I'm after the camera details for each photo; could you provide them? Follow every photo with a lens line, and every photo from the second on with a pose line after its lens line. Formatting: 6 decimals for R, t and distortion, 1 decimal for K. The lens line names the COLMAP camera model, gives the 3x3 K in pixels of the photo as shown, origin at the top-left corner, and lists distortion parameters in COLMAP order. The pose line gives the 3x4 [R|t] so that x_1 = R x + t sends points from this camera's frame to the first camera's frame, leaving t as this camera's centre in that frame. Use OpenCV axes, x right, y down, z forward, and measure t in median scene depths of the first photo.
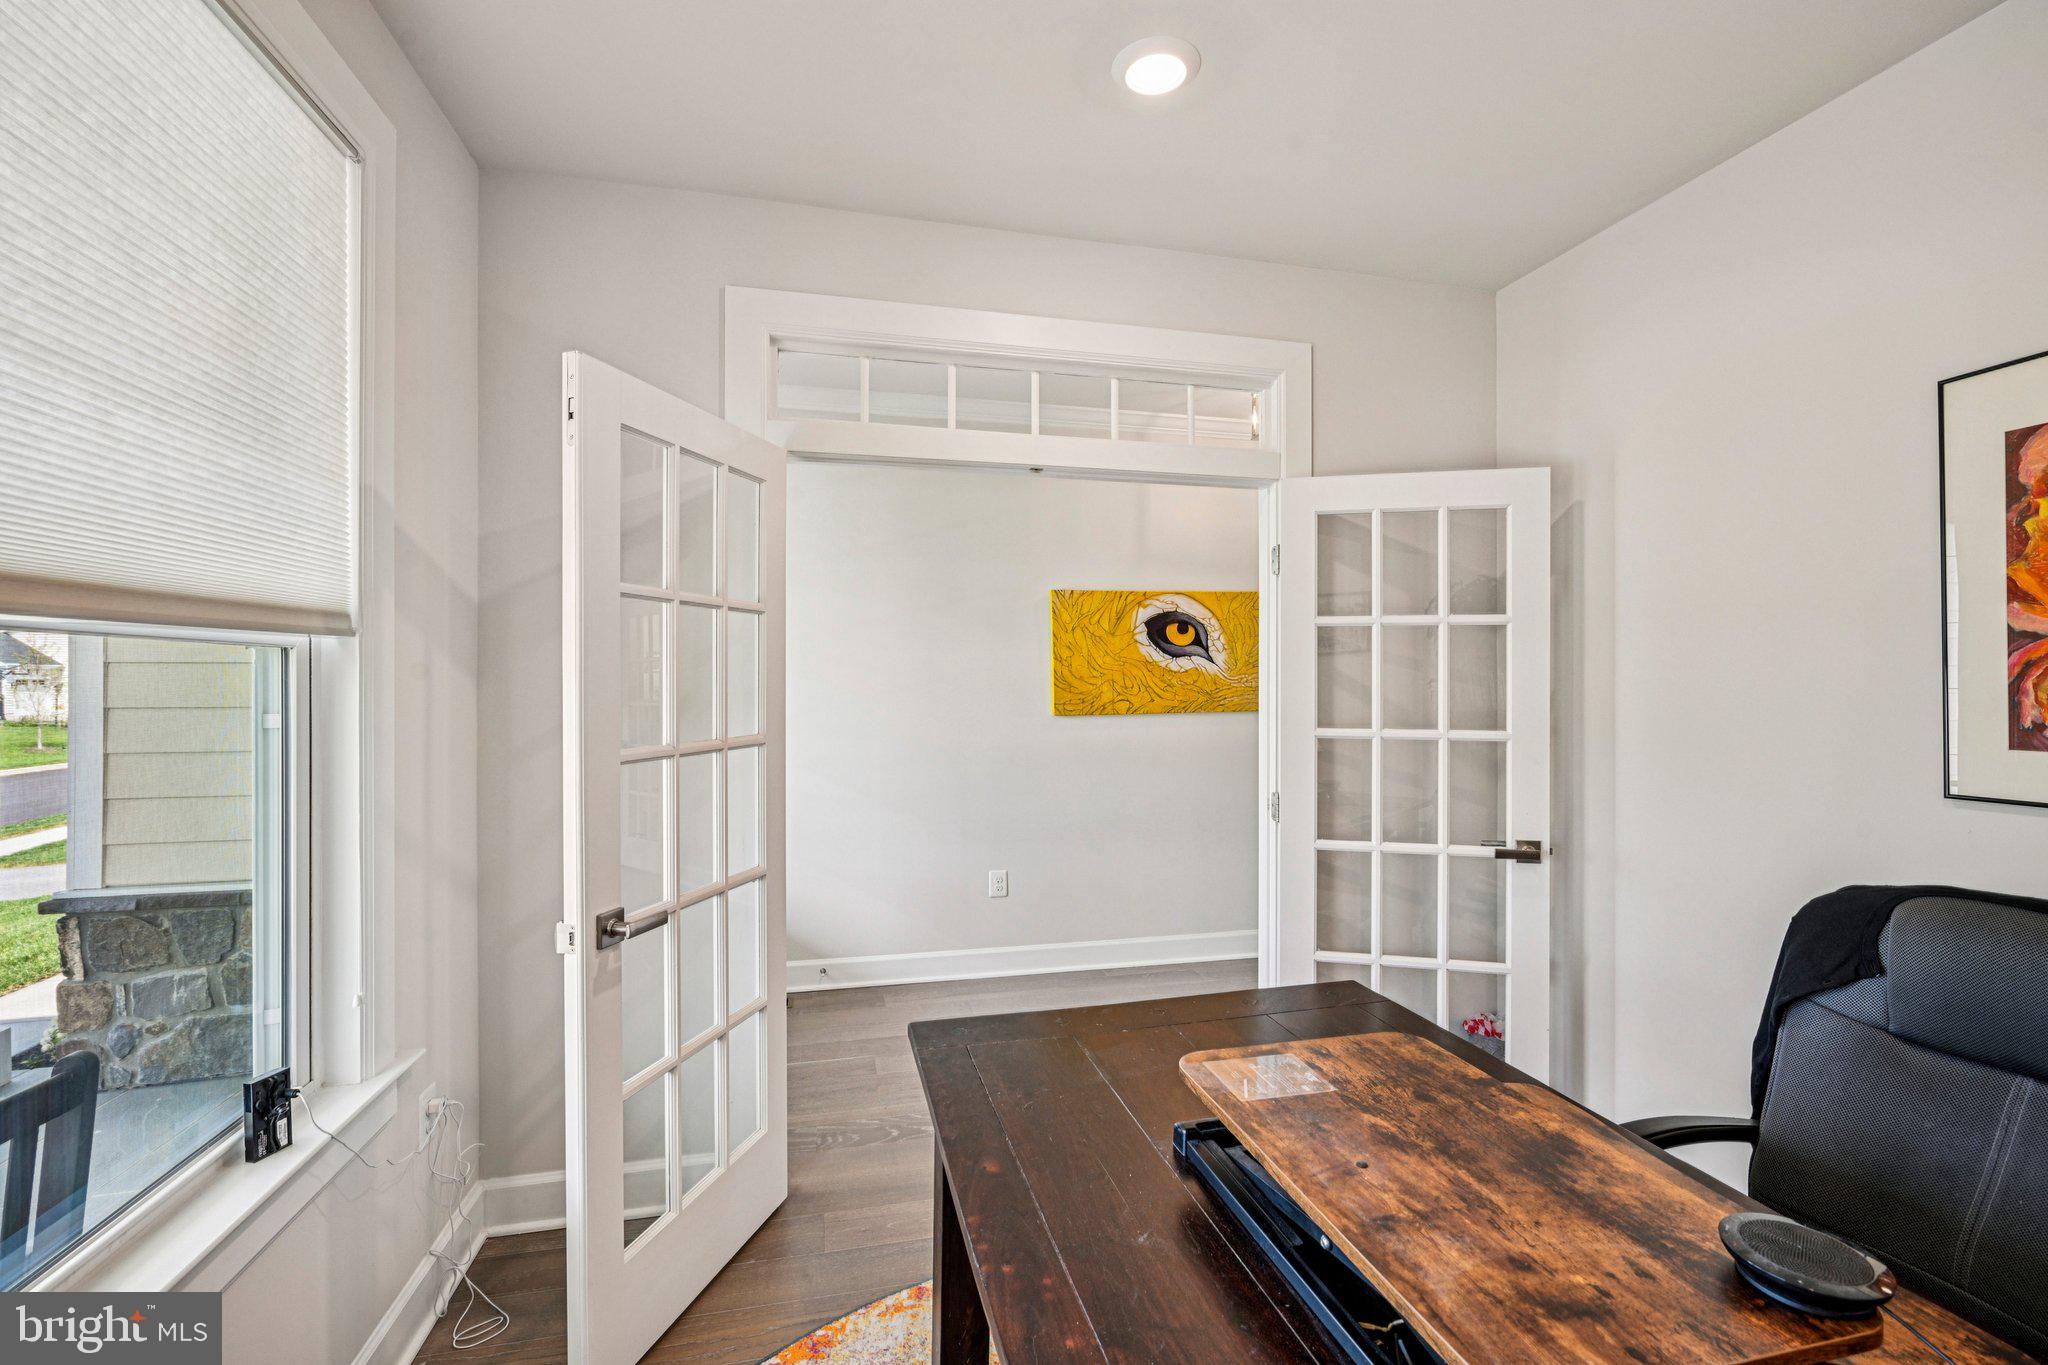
lens RADIAL K [[891.7, 0, 1024.6], [0, 891.7, 679.5], [0, 0, 1]] dist [0.000349, 0.000361]
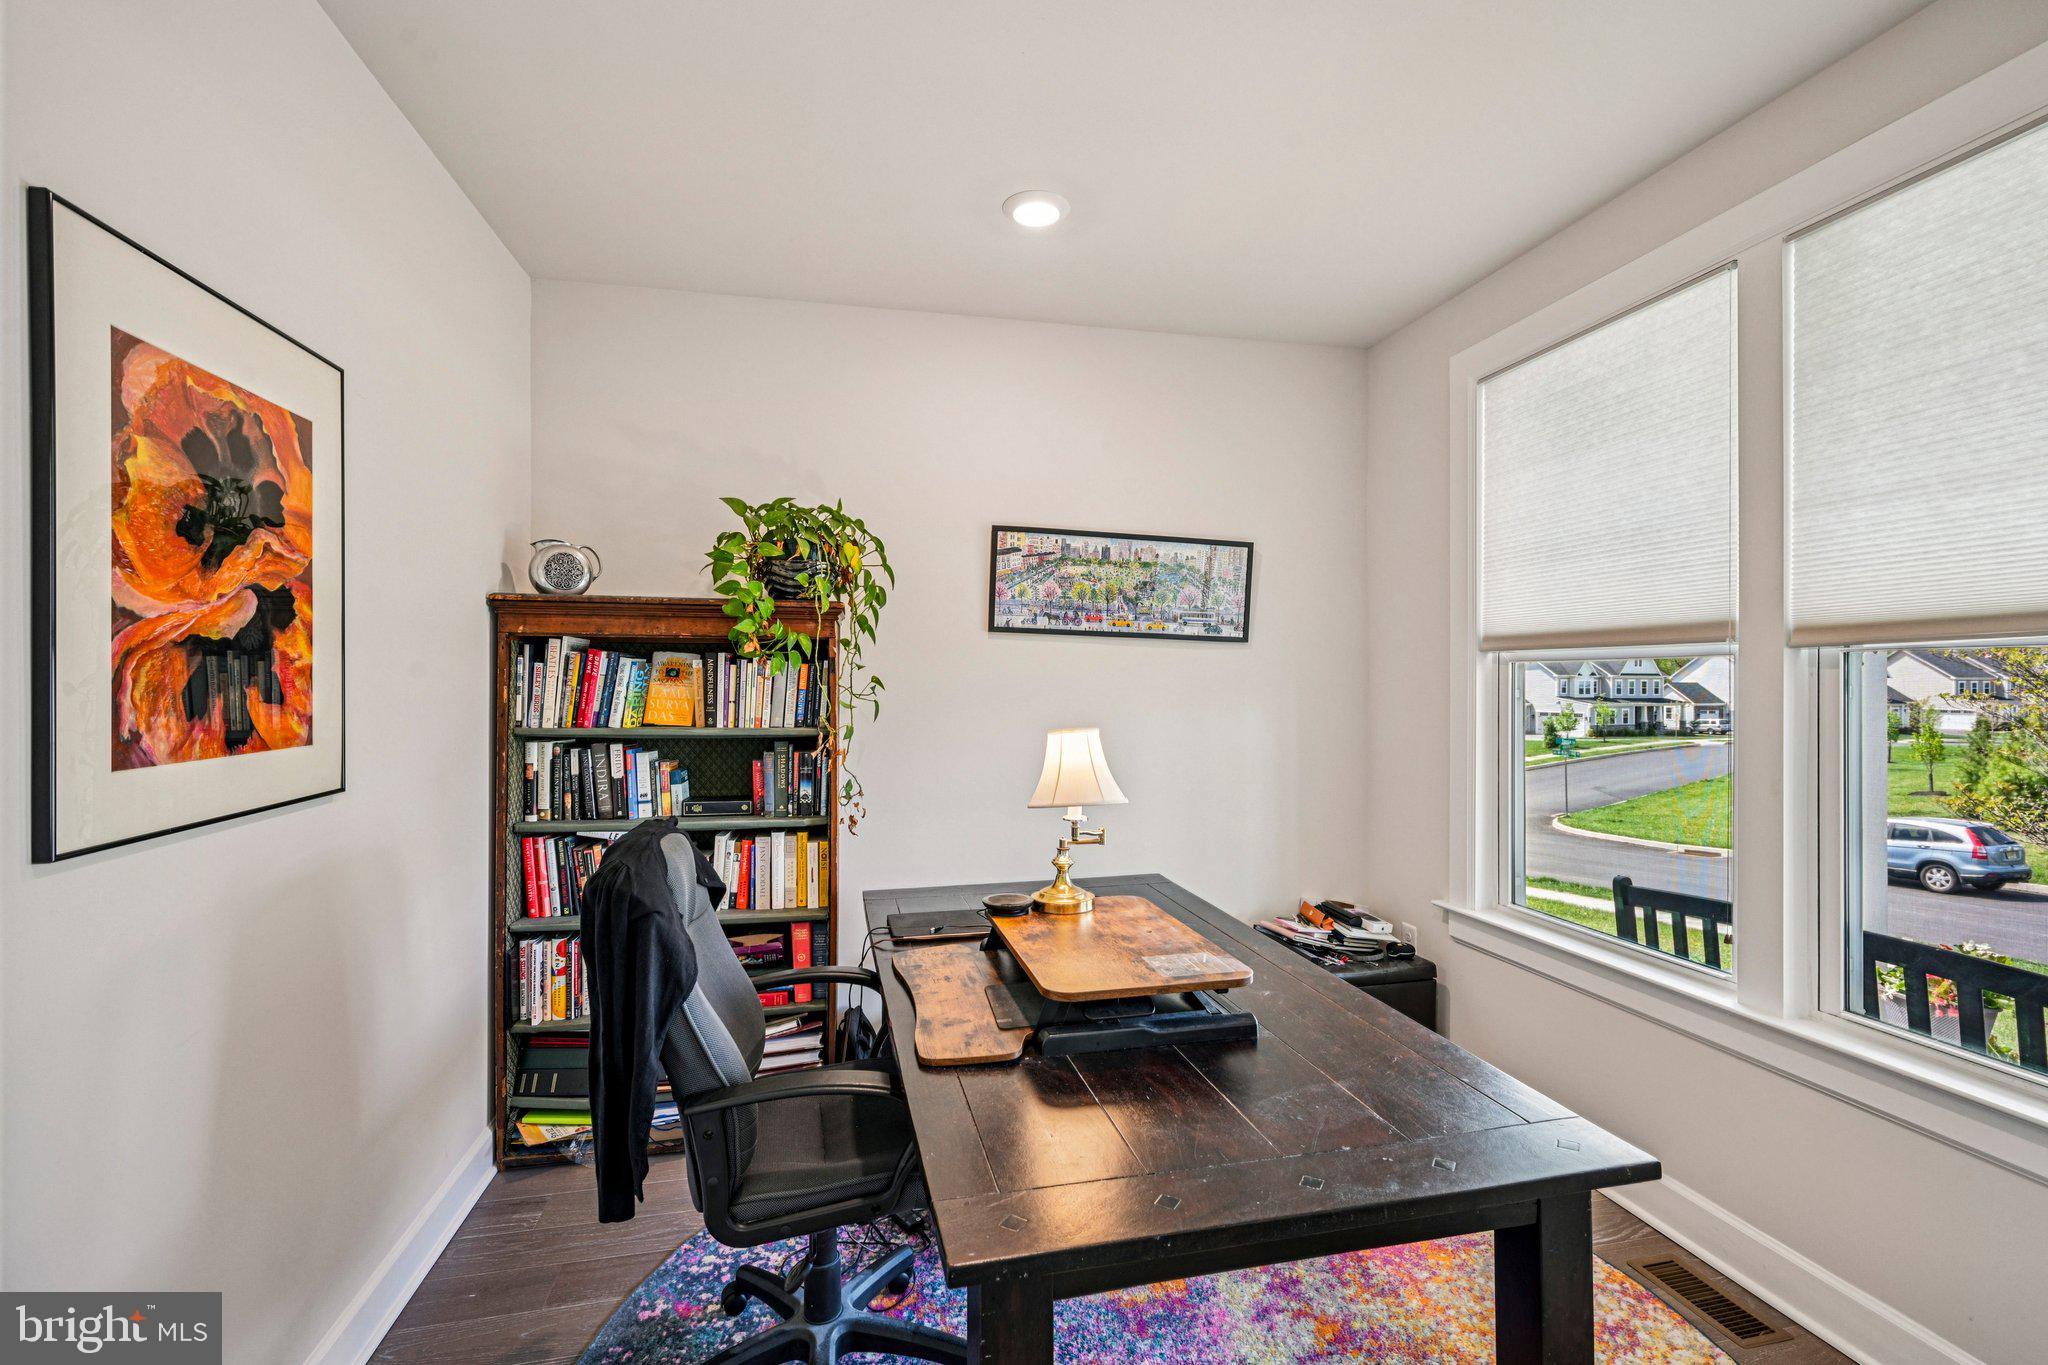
lens RADIAL K [[891.7, 0, 1024.6], [0, 891.7, 679.5], [0, 0, 1]] dist [0.000349, 0.000361]
pose [[-0.999906, -0.005075, 0.012724, 0.370044], [-0.005089, 0.999987, -0.001002, 0.001270], [-0.012719, -0.001067, -0.999919, 1.733846]]
